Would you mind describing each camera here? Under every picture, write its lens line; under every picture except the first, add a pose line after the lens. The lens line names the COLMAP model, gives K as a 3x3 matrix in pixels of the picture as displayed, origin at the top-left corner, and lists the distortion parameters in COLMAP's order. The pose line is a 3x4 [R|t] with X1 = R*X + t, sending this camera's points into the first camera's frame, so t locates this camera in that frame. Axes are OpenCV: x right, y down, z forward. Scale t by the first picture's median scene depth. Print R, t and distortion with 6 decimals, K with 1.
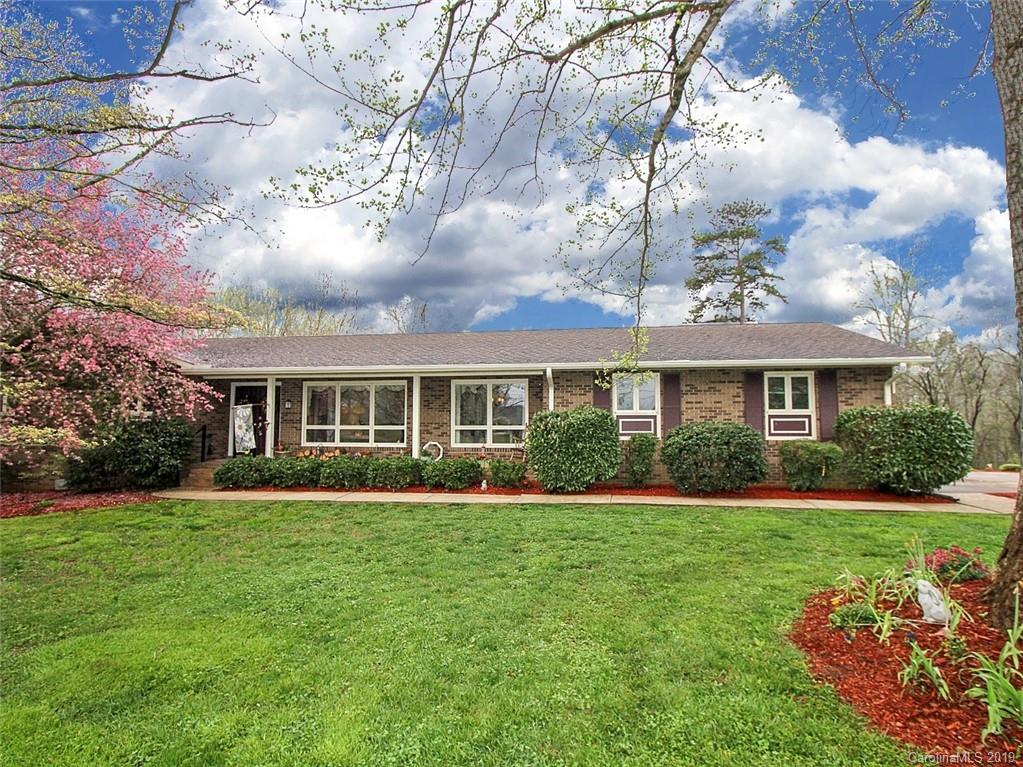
lens RADIAL K [[513.1, 0, 527.7], [0, 513.1, 383.8], [0, 0, 1]] dist [-0.029523, 0.000170]
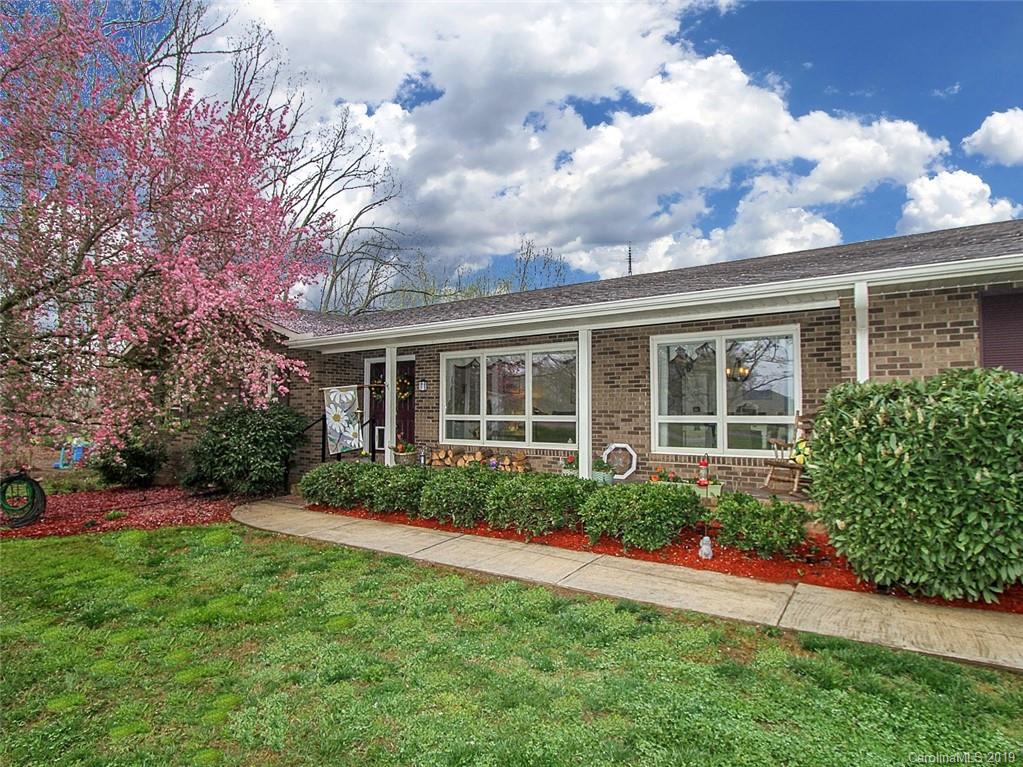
lens RADIAL K [[546.2, 0, 516.6], [0, 546.2, 396.7], [0, 0, 1]] dist [-0.030932, 0.000615]
pose [[0.900046, -0.011159, -0.435653, -0.020860], [0.033903, 0.998435, 0.044468, 0.031056], [0.434475, -0.054793, 0.899016, 0.428145]]
